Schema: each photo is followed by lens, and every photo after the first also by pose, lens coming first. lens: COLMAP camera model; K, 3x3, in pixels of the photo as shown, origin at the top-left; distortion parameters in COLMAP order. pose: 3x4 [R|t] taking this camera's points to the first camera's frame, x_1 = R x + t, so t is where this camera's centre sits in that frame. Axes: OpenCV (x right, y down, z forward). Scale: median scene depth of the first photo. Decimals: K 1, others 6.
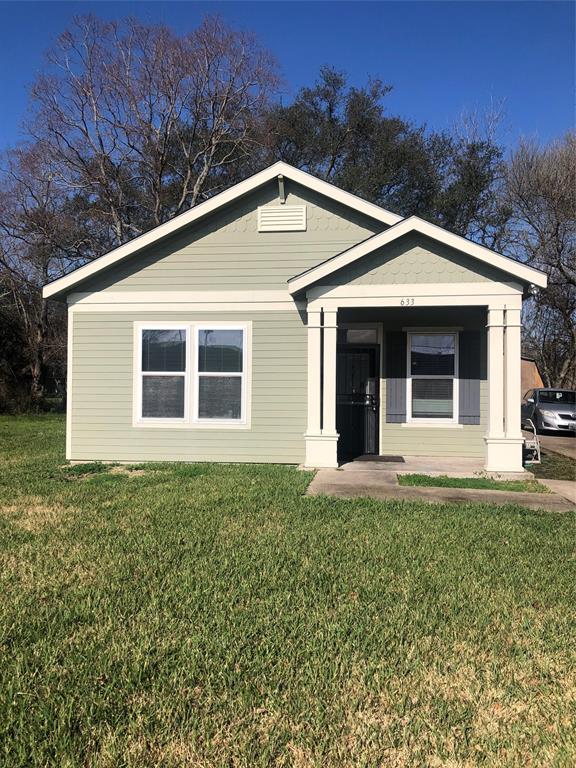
lens RADIAL K [[628.9, 0, 283.9], [0, 628.9, 381.4], [0, 0, 1]] dist [0.041009, -0.044879]
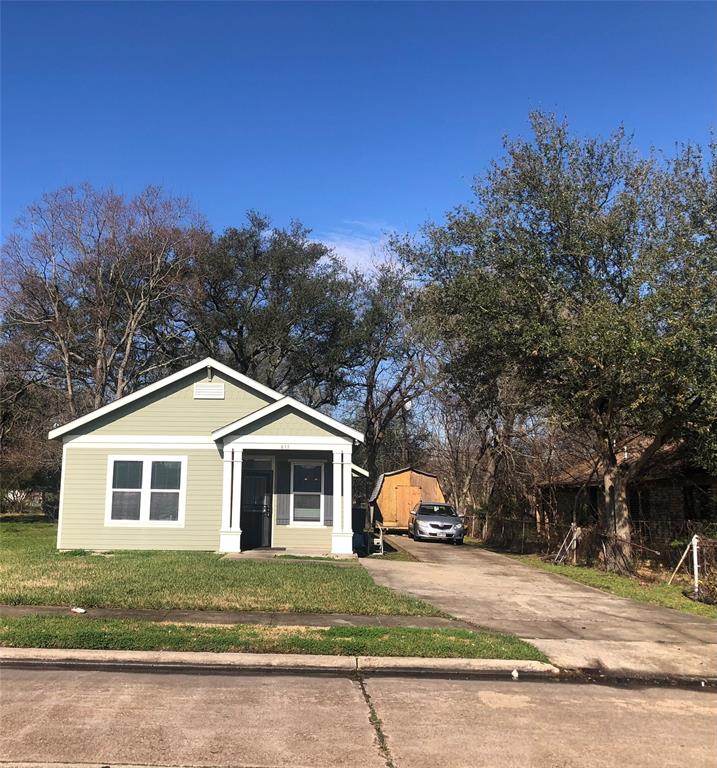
lens RADIAL K [[832.7, 0, 302.6], [0, 832.7, 359.1], [0, 0, 1]] dist [0.080812, 0.000000]
pose [[0.993398, 0.027947, 0.111267, -0.004814], [-0.010201, 0.987551, -0.156969, -0.011603], [-0.114268, 0.154798, 0.981316, -1.063093]]
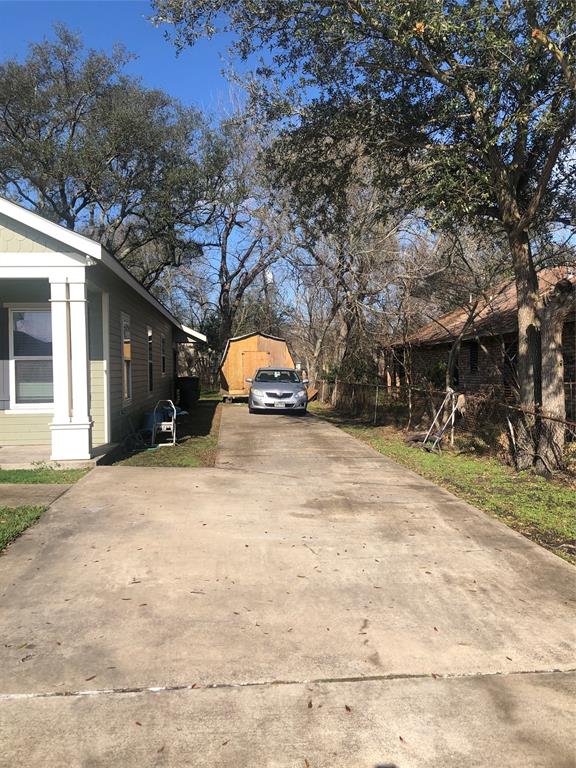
lens RADIAL K [[628.9, 0, 290.2], [0, 628.9, 380.0], [0, 0, 1]] dist [0.041009, -0.044879]
pose [[0.971007, -0.026131, 0.237620, 0.398815], [0.019984, 0.999401, 0.028244, 0.006694], [-0.238215, -0.022677, 0.970948, 0.028259]]
